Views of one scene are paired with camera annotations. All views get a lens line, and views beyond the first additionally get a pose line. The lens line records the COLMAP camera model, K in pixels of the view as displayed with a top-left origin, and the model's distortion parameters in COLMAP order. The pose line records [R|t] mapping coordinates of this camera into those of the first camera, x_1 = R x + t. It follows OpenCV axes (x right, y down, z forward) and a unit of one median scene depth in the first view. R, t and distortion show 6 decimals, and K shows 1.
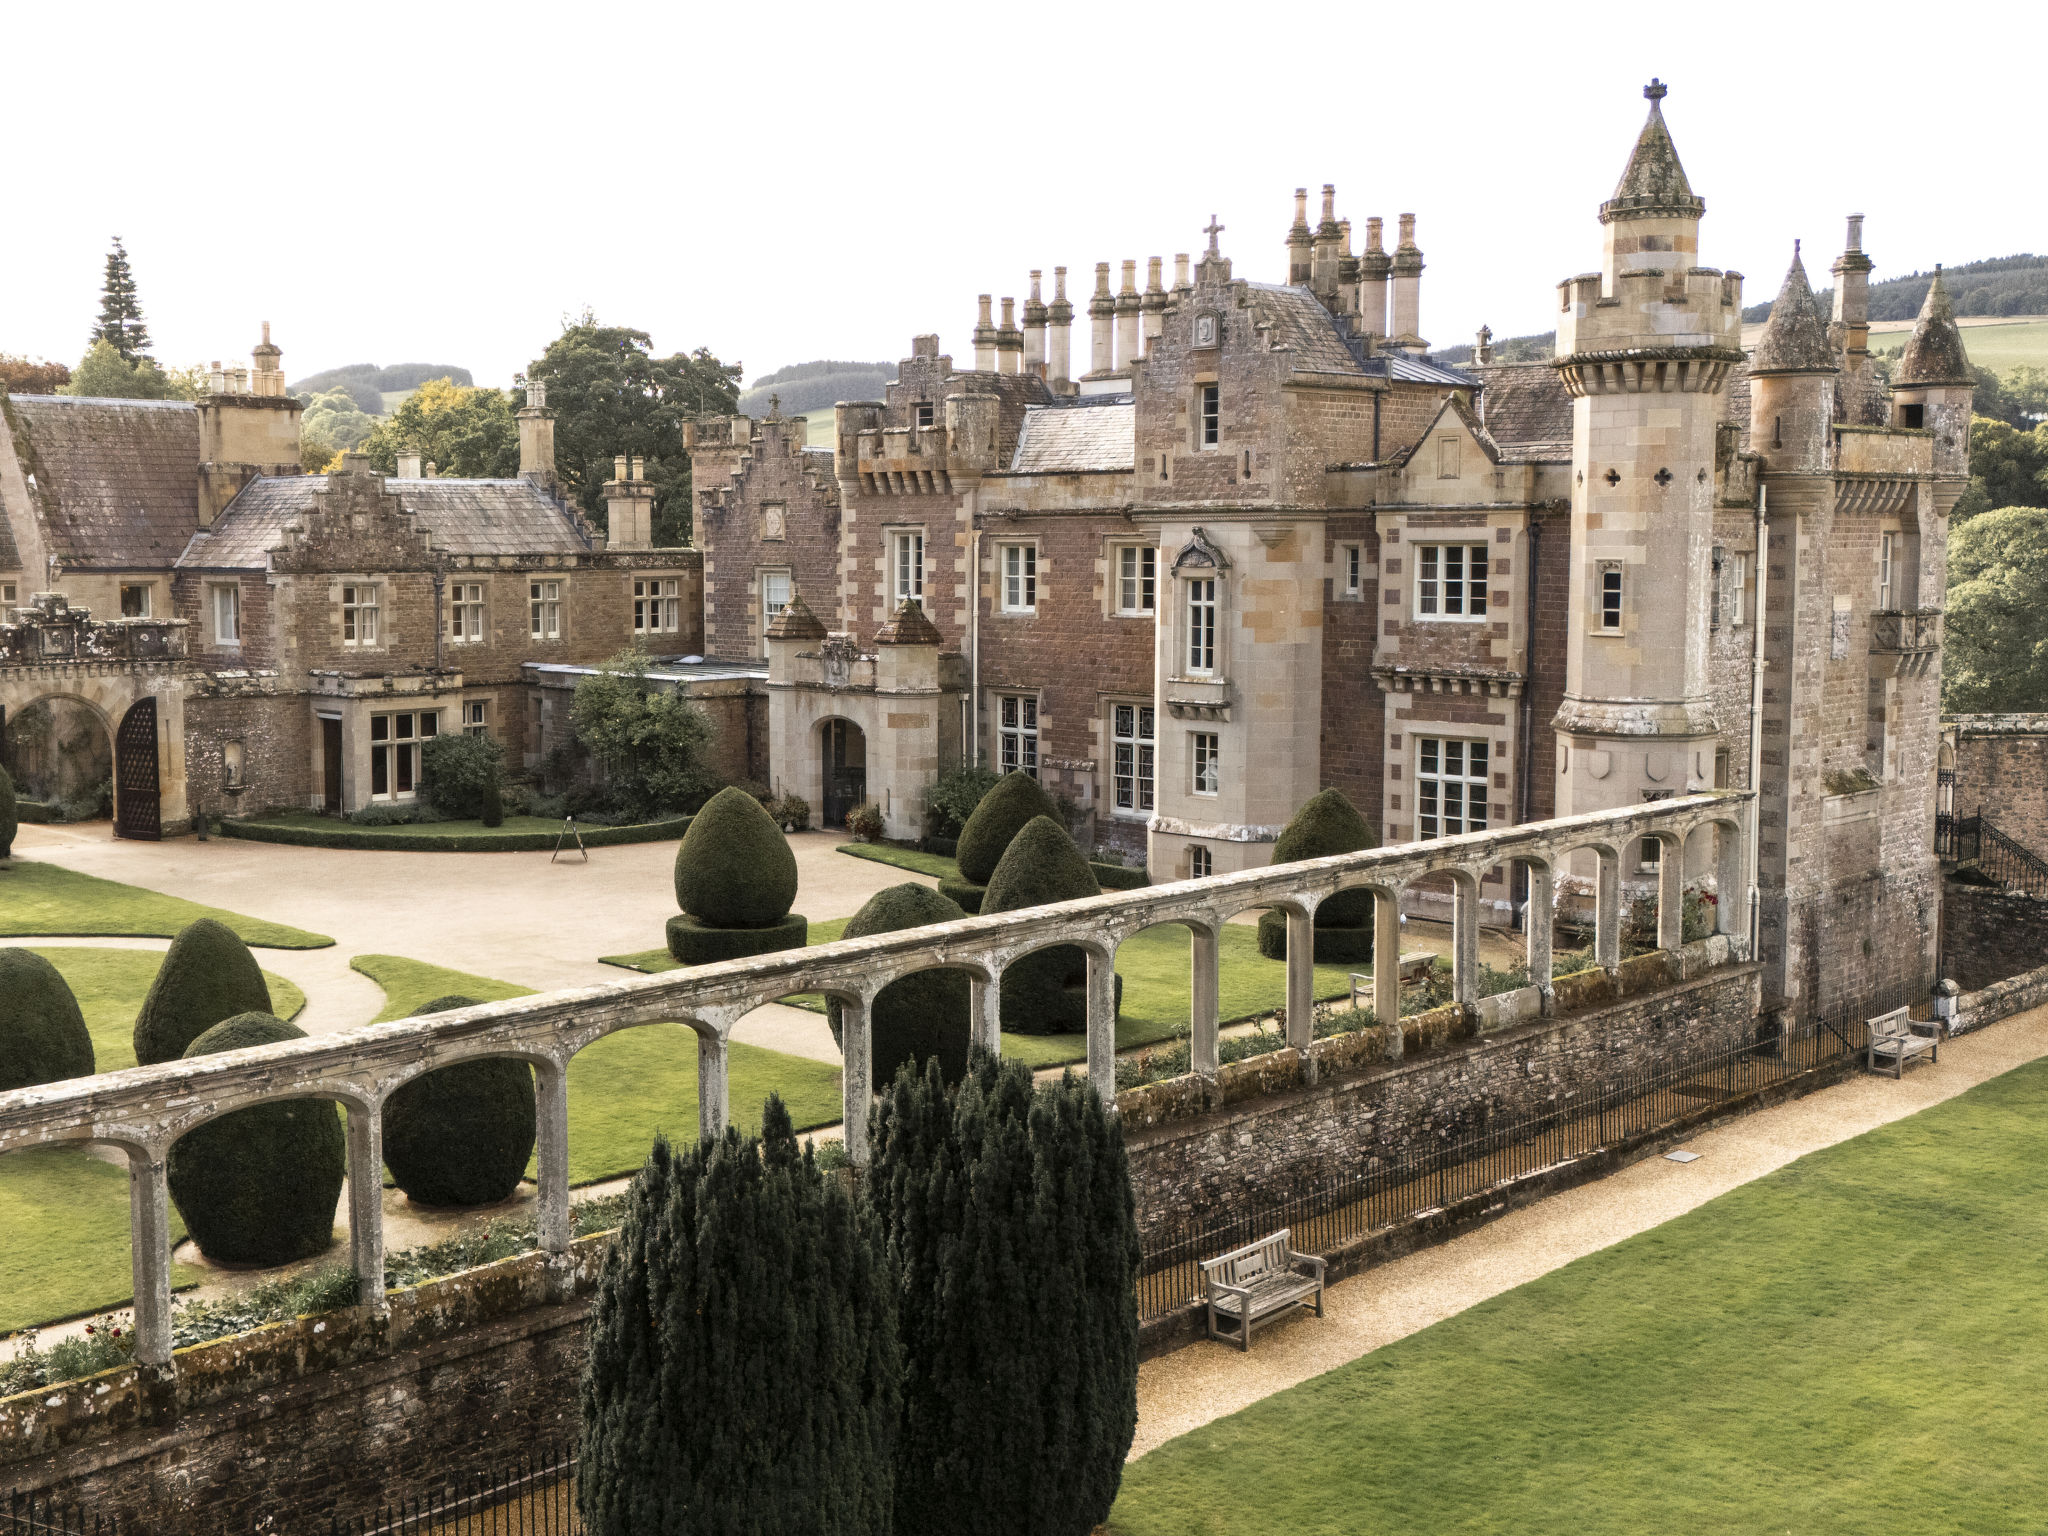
lens RADIAL K [[2235.8, 0, 864.6], [0, 2235.8, 739.8], [0, 0, 1]] dist [0.148576, -0.311194]
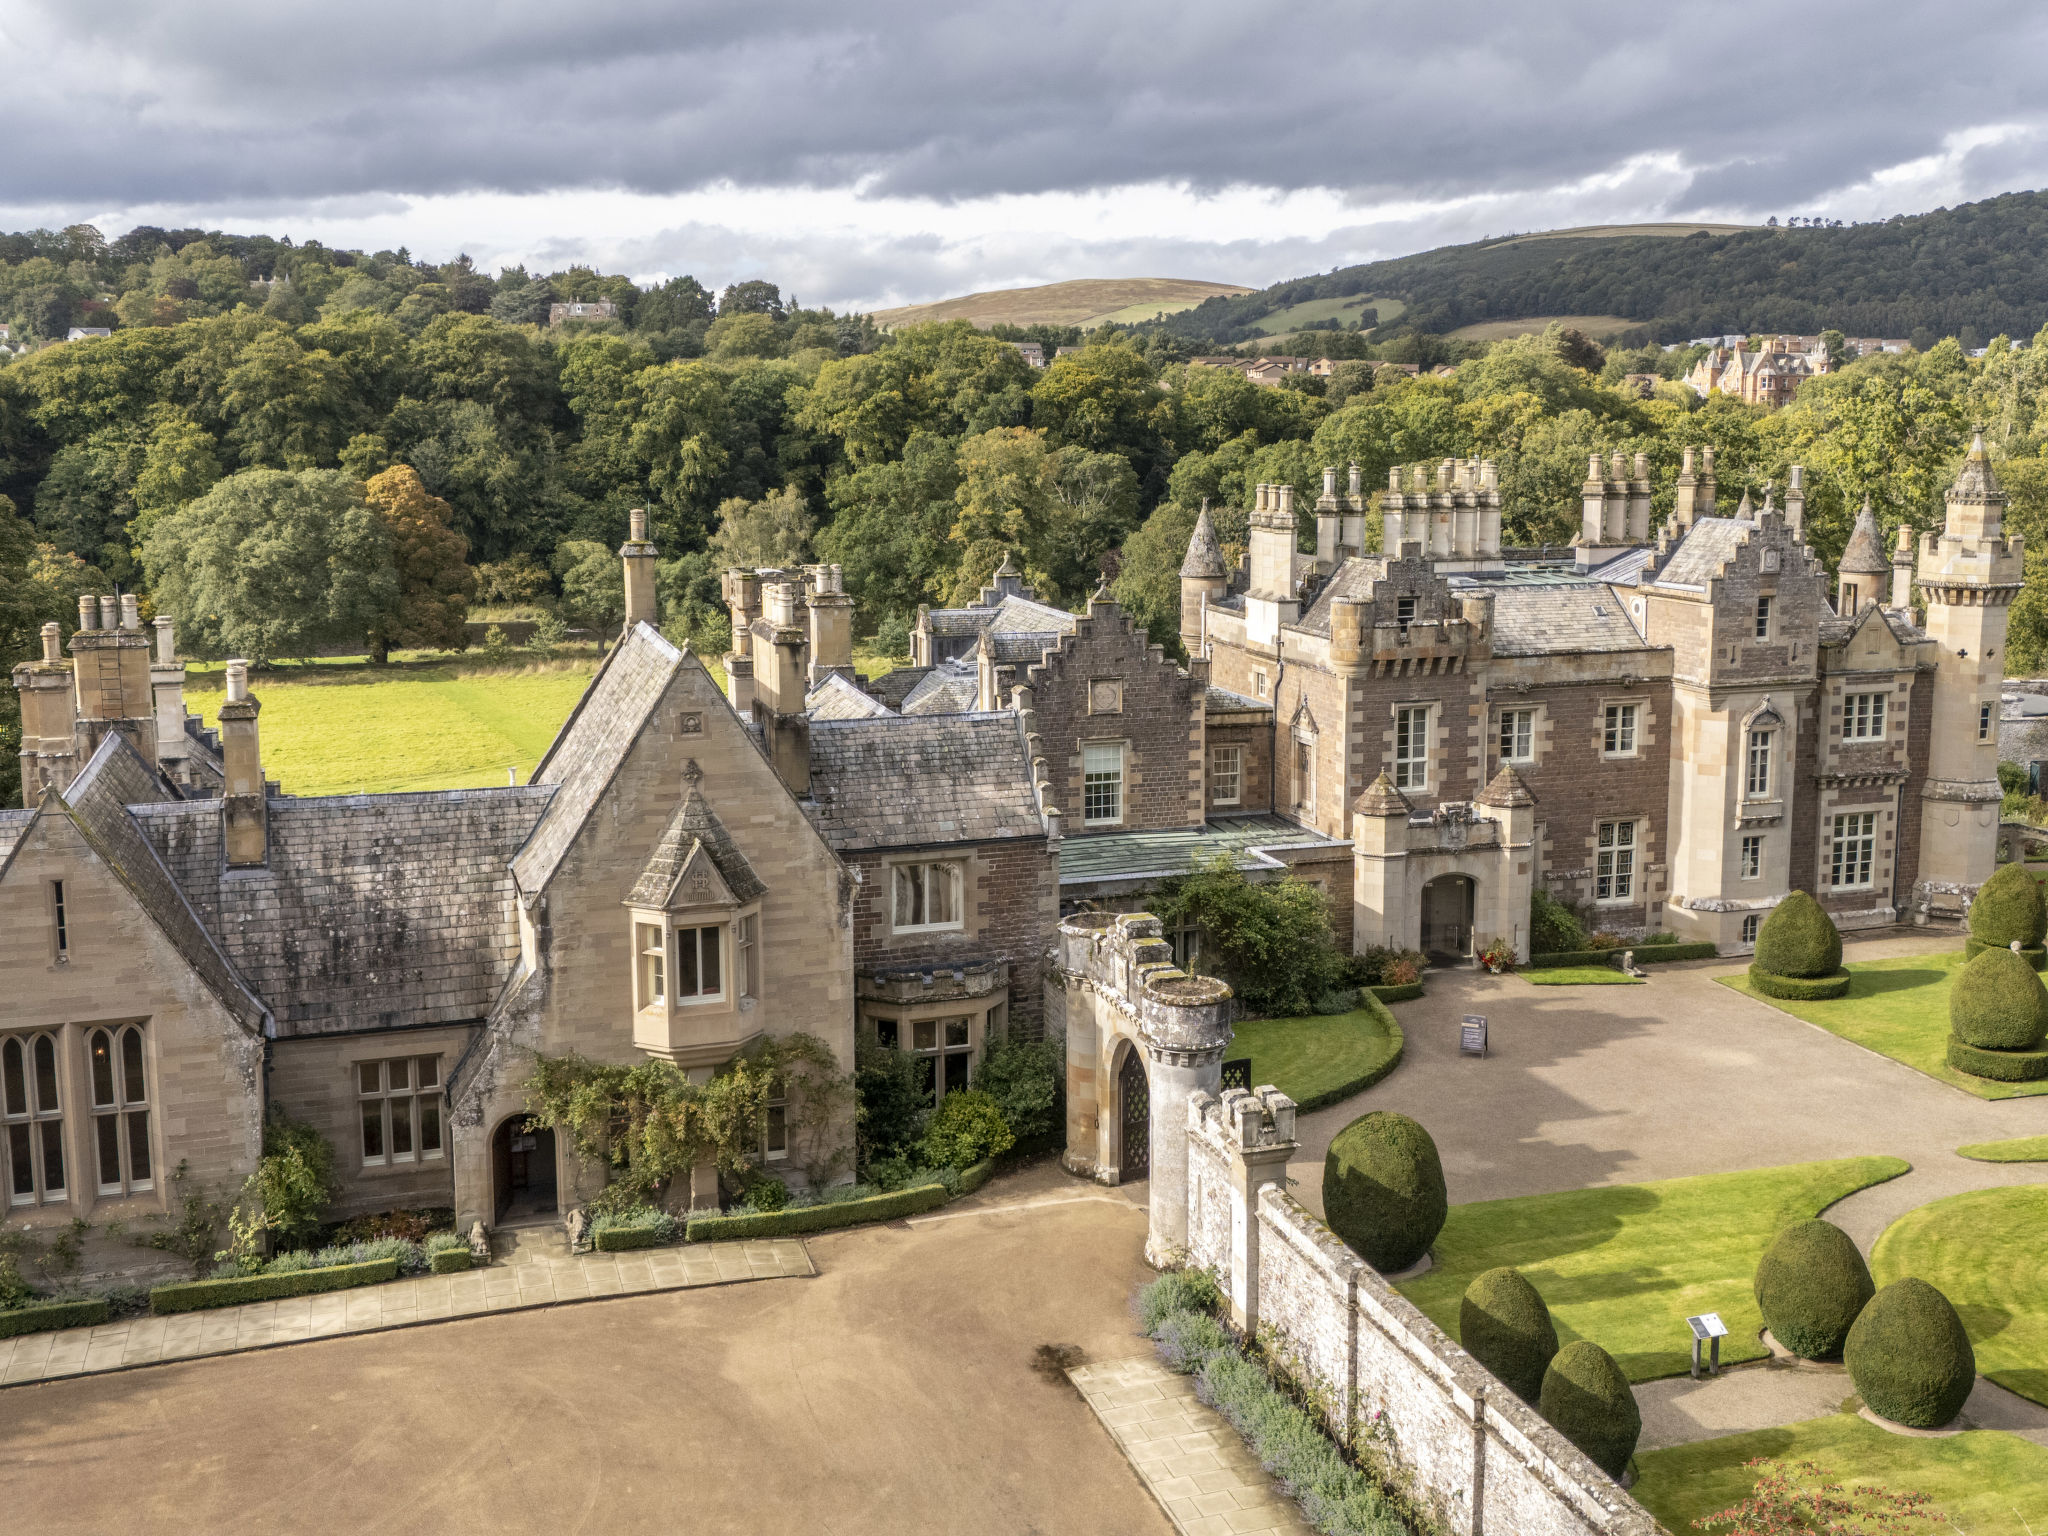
lens RADIAL K [[2052.1, 0, 1030.6], [0, 2052.1, 724.9], [0, 0, 1]] dist [0.069085, -0.165380]
pose [[0.444753, -0.137073, 0.885102, -1.230288], [0.086252, 0.990182, 0.110005, -0.262764], [-0.891491, 0.027416, 0.452209, 0.826827]]
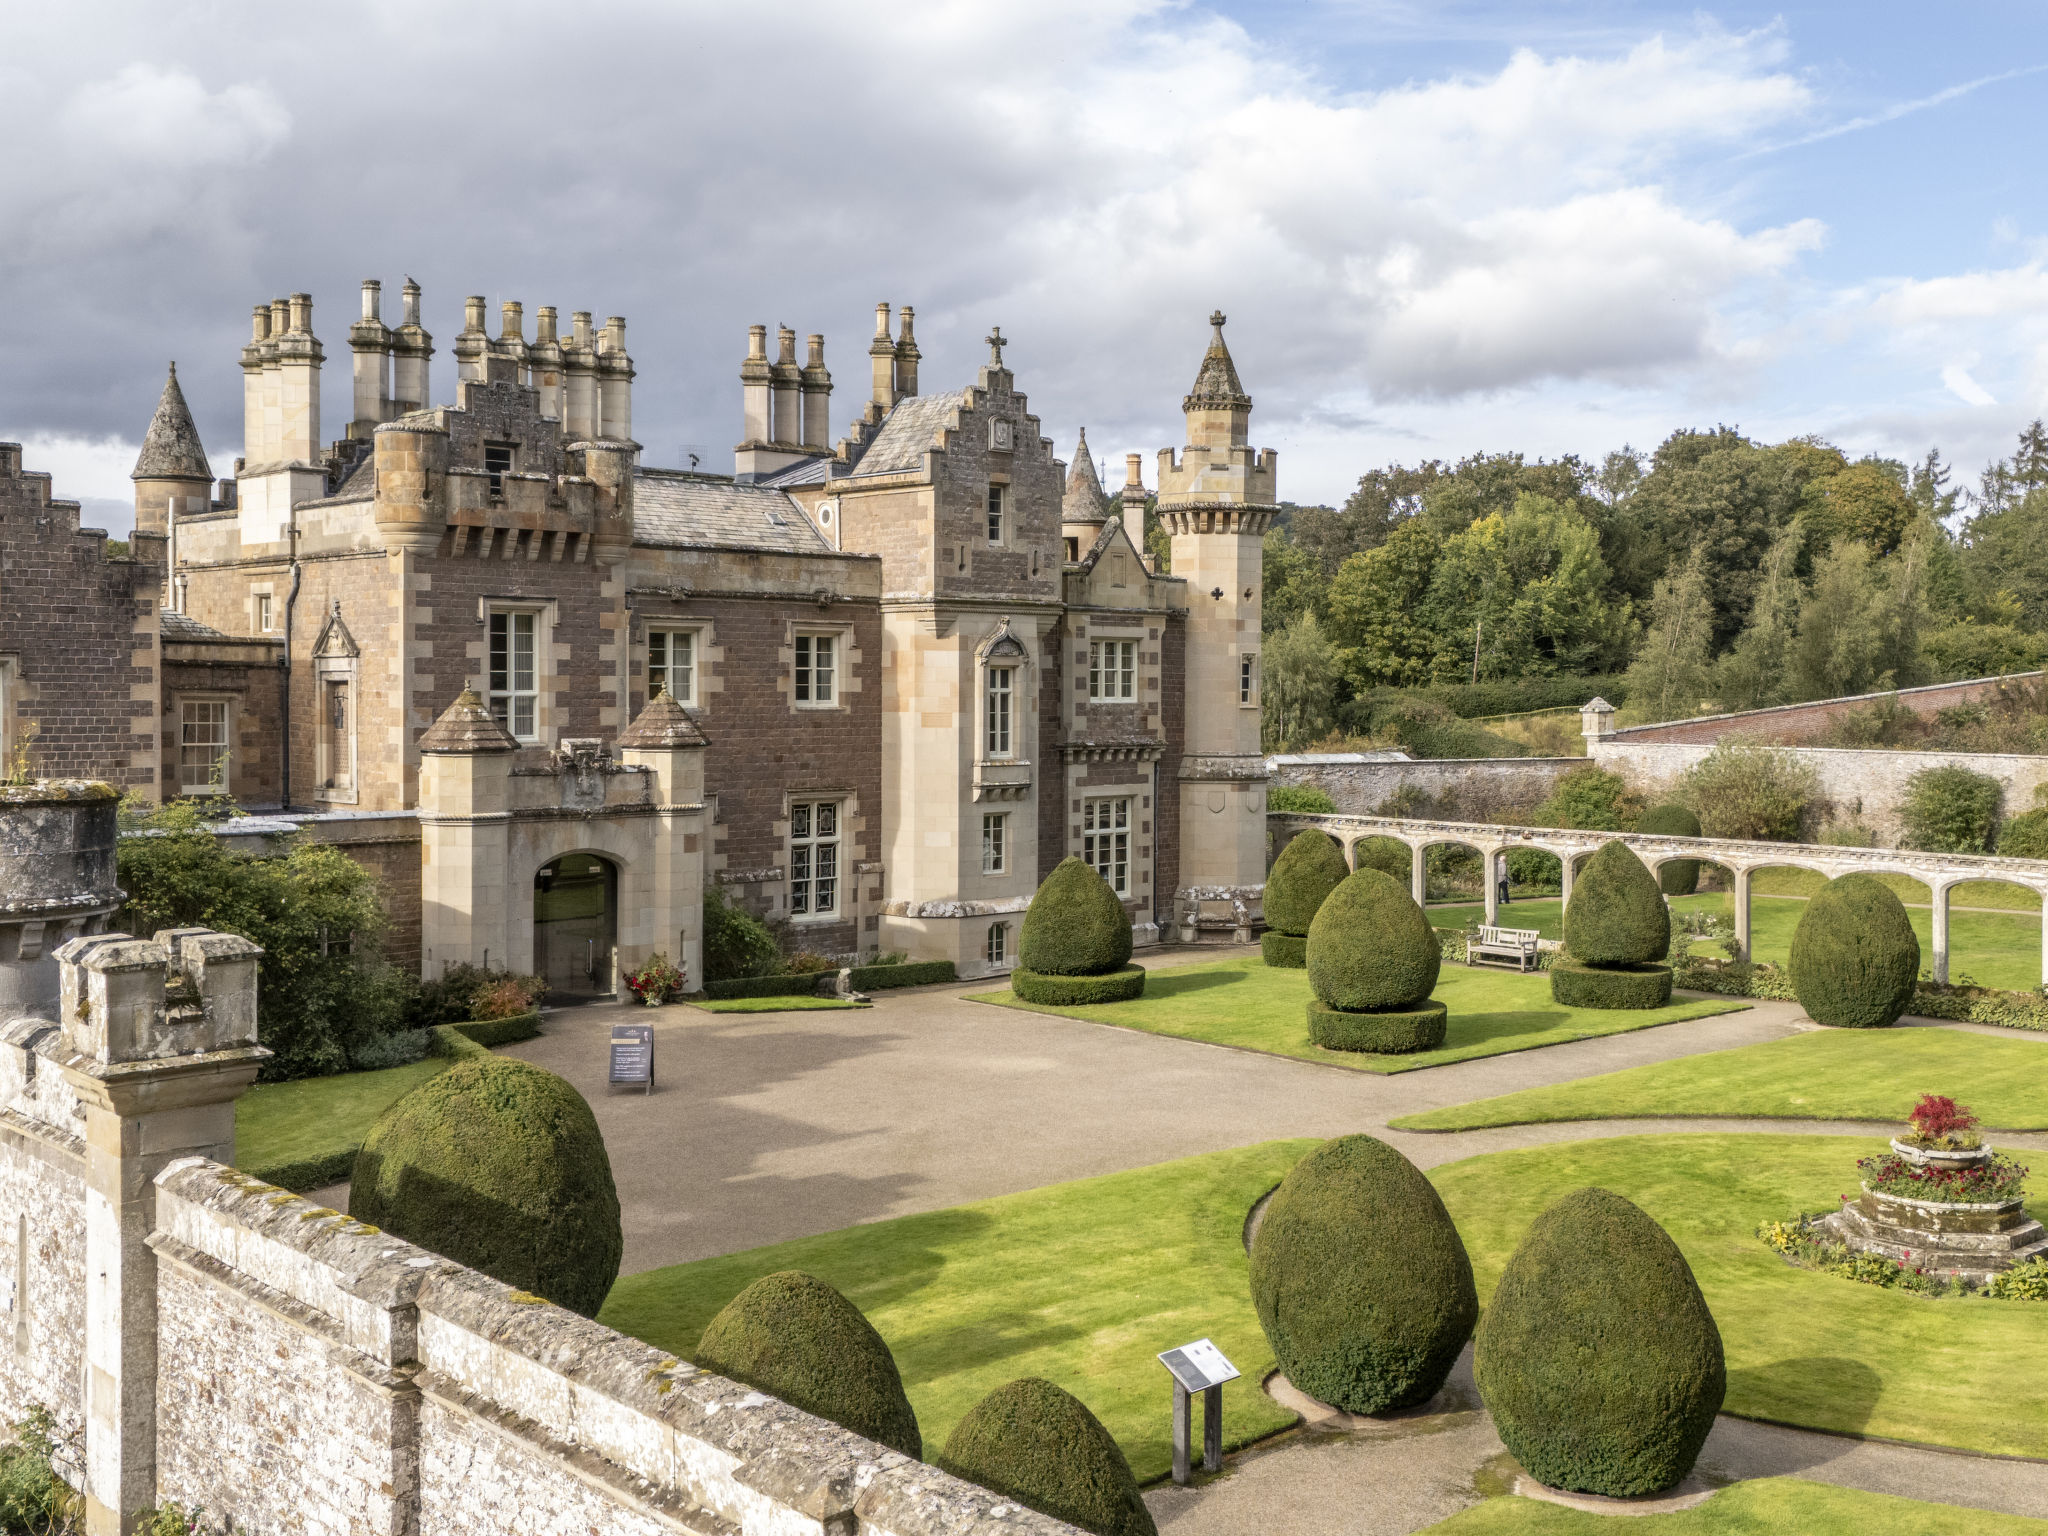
lens RADIAL K [[2113.5, 0, 1133.0], [0, 2113.5, 721.0], [0, 0, 1]] dist [0.119406, -0.250974]
pose [[-0.013069, -0.017324, 0.999765, -0.849915], [0.084433, 0.996260, 0.018367, -0.060038], [-0.996343, 0.084653, -0.011557, 0.959224]]
